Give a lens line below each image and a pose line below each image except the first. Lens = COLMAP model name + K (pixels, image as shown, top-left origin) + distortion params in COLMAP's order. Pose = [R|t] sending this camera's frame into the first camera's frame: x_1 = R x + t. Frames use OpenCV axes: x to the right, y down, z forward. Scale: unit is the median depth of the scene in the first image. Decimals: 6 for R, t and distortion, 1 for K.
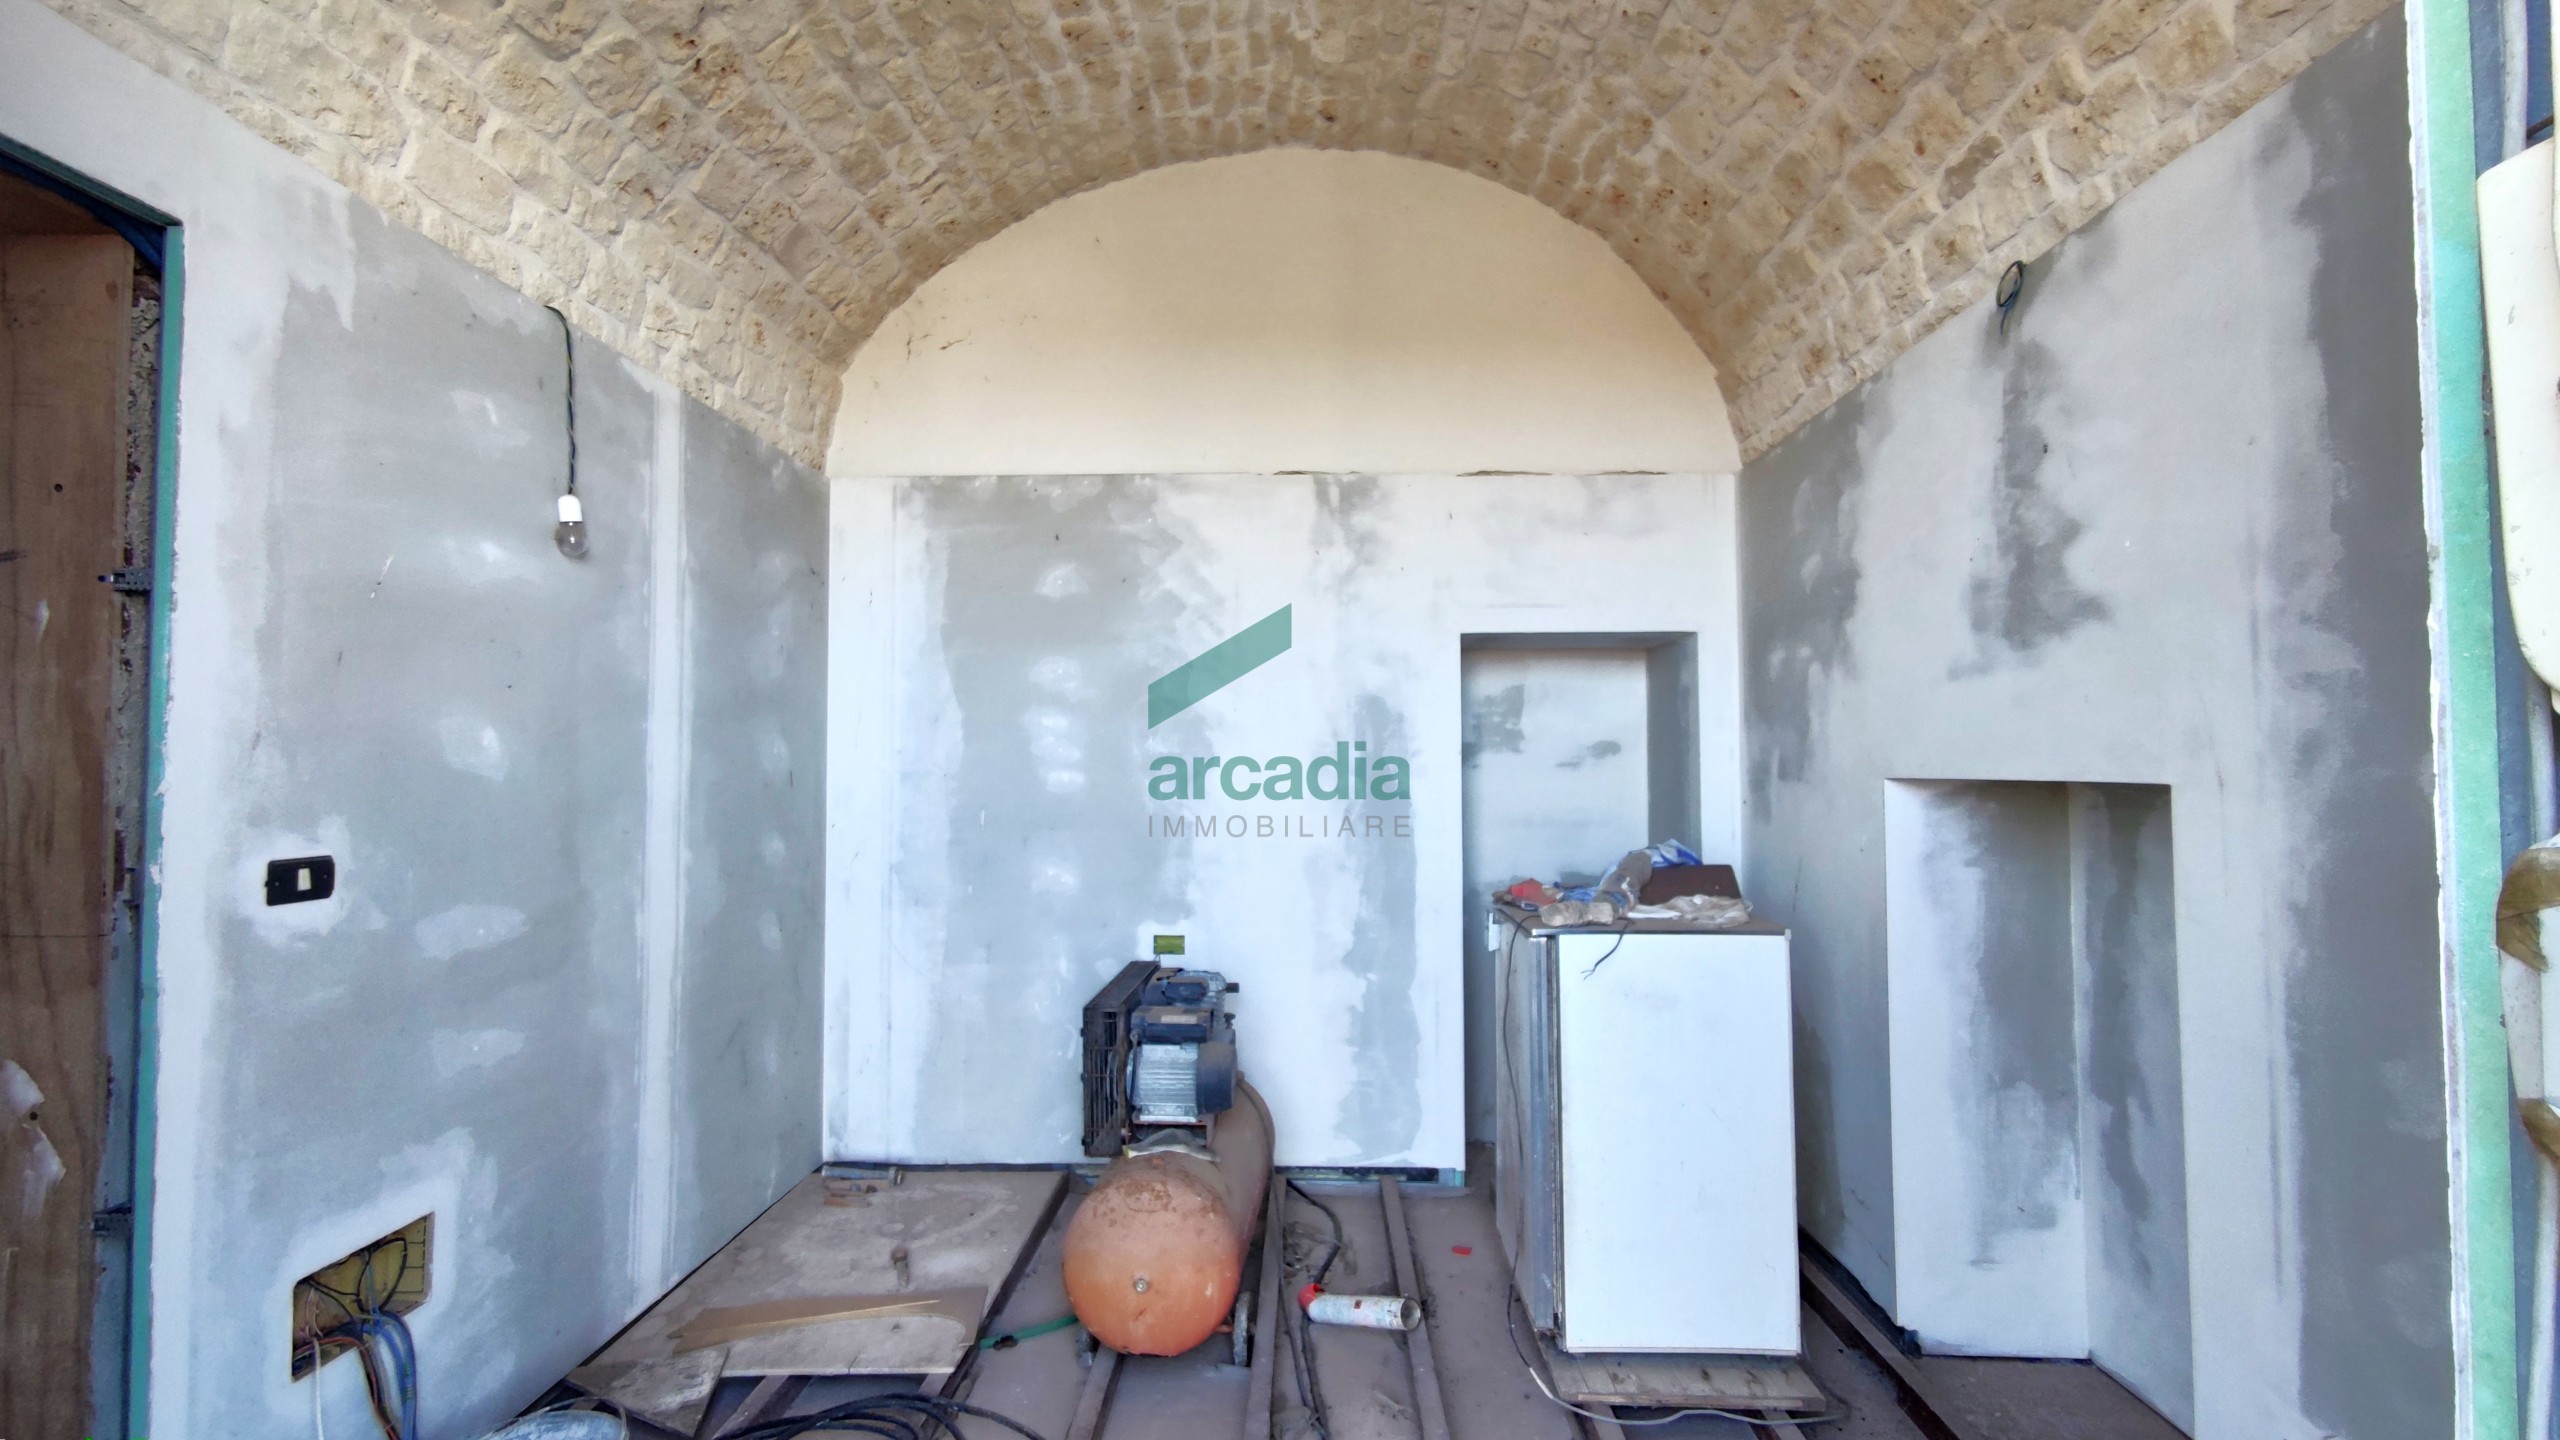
lens RADIAL K [[1202.0, 0, 1280.0], [0, 1202.0, 720.0], [0, 0, 1]] dist [-0.000050, 0.009678]
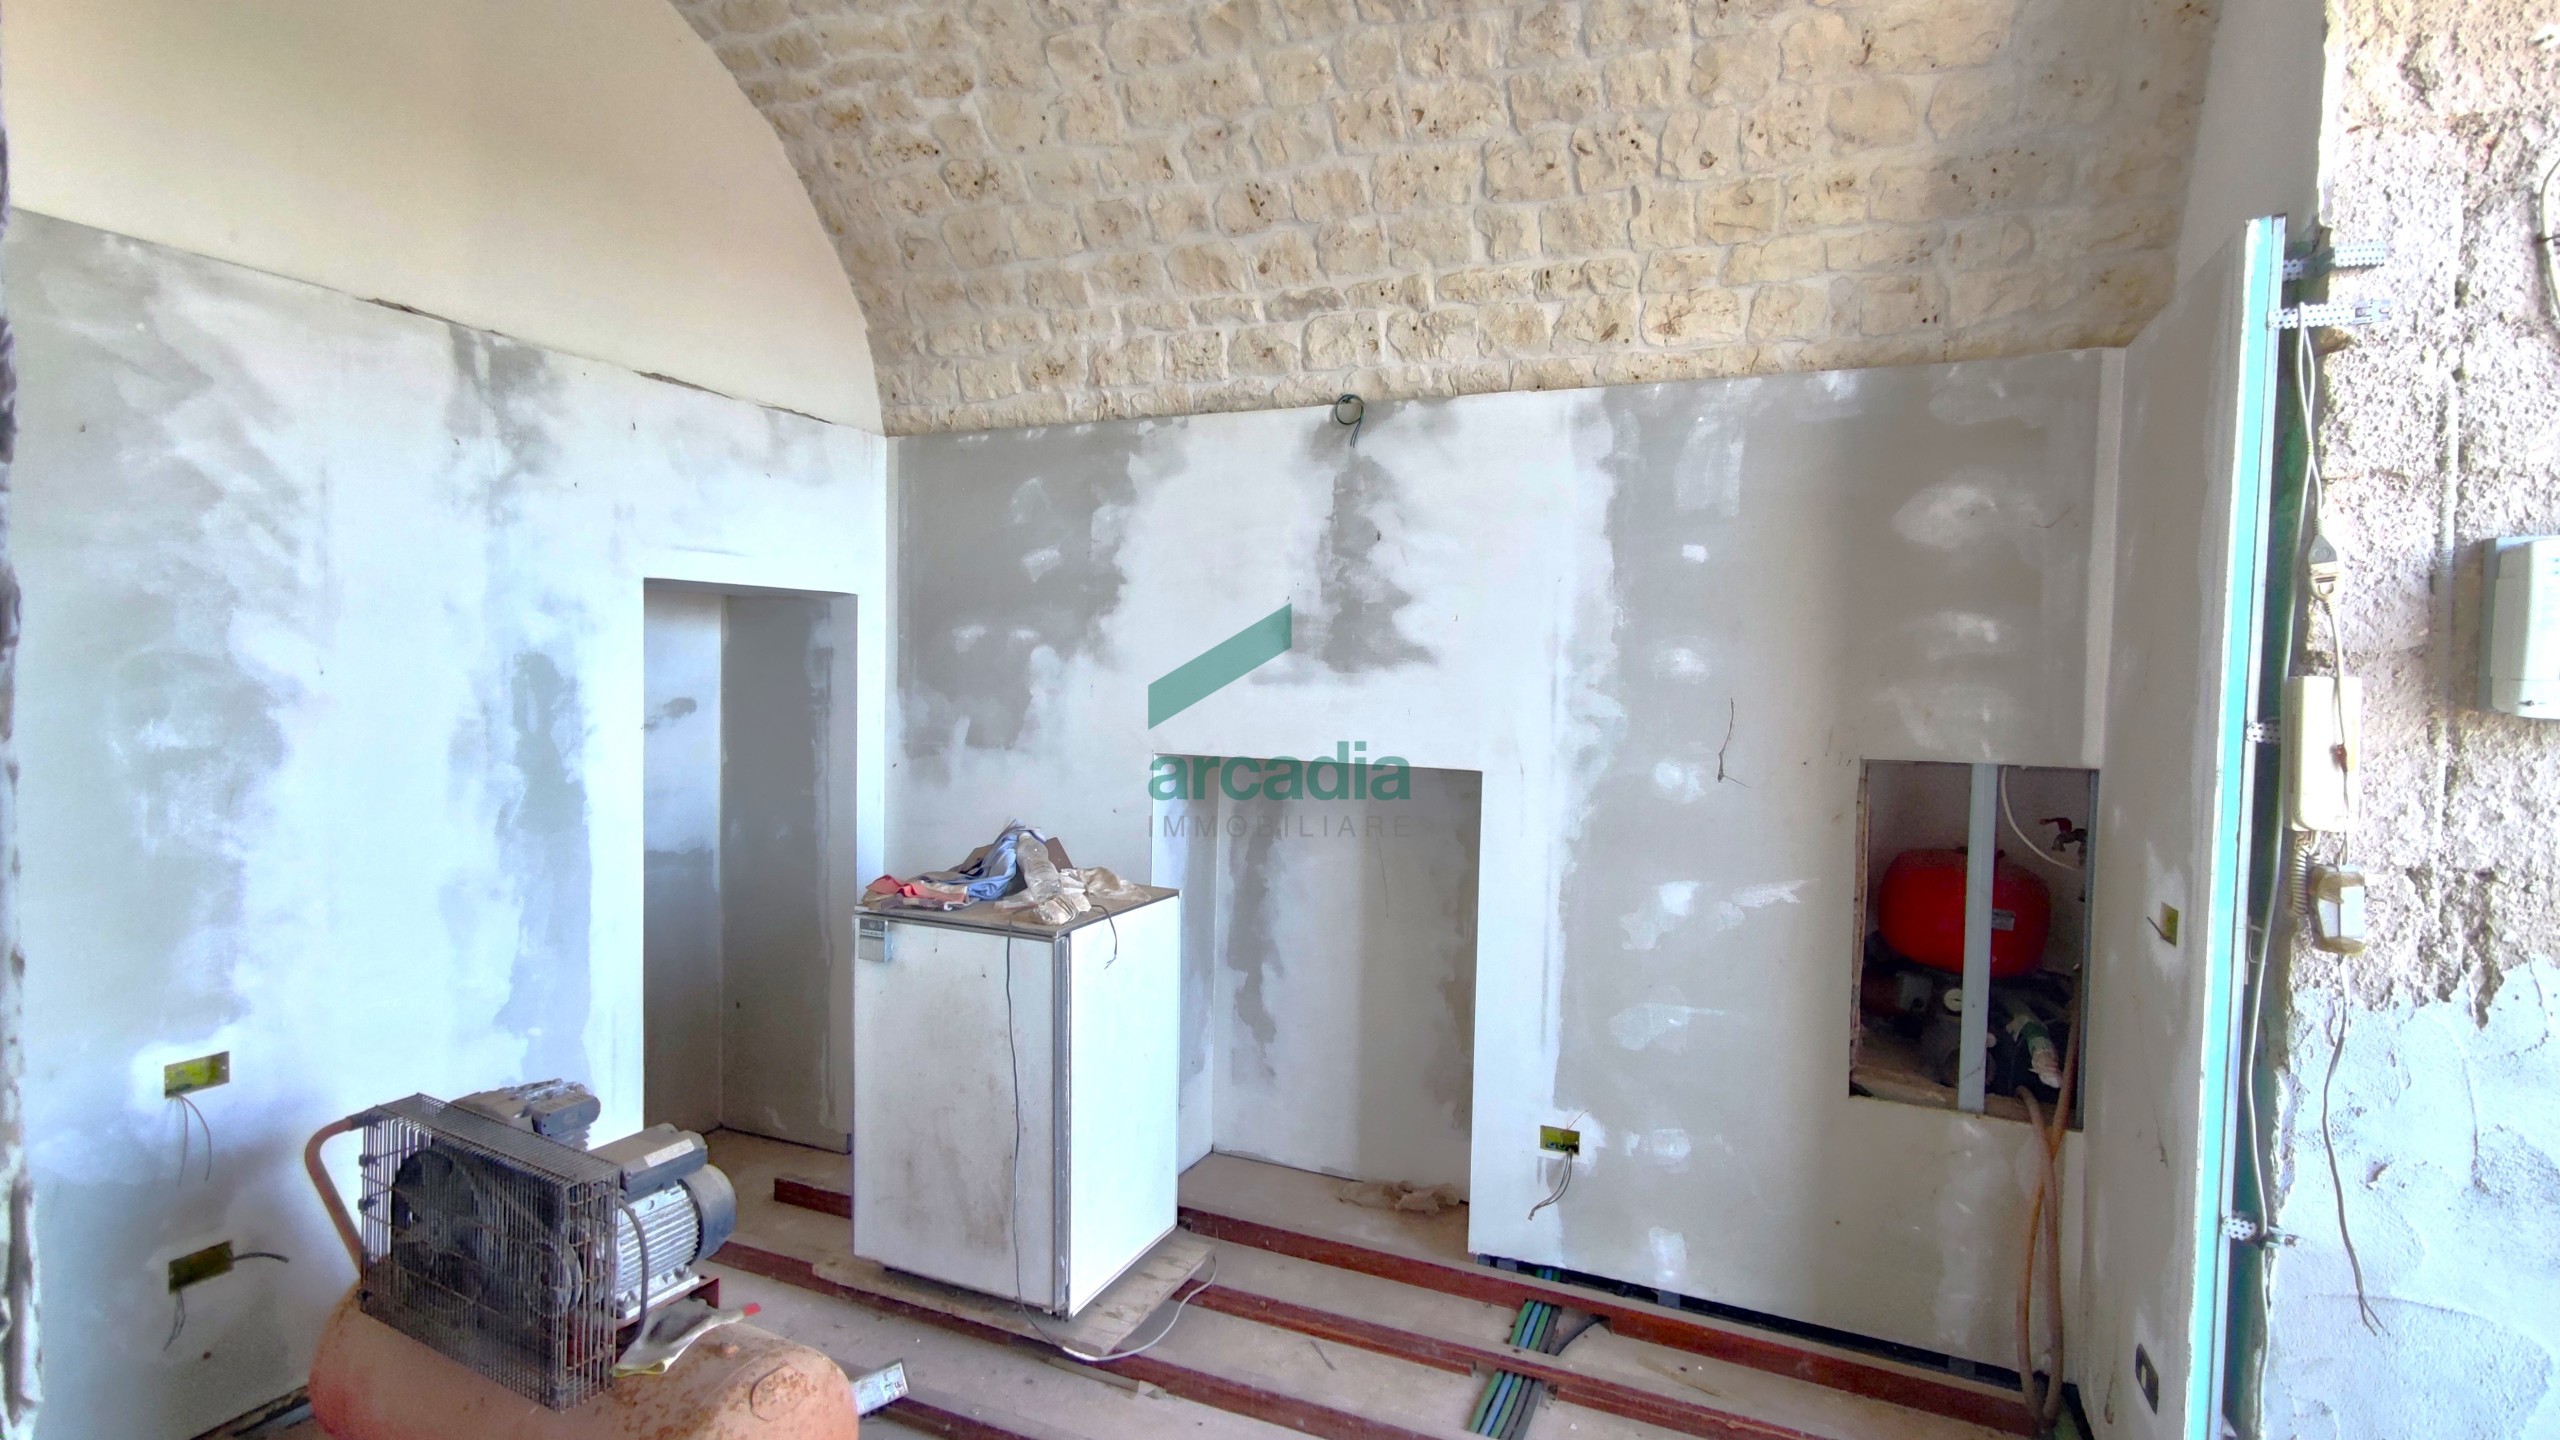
lens RADIAL K [[1202.0, 0, 1280.0], [0, 1202.0, 720.0], [0, 0, 1]] dist [-0.000050, 0.009678]
pose [[0.388005, -0.034845, 0.920998, -0.429886], [-0.052480, 0.996829, 0.059823, -0.048744], [-0.920162, -0.071545, 0.384946, 0.303324]]
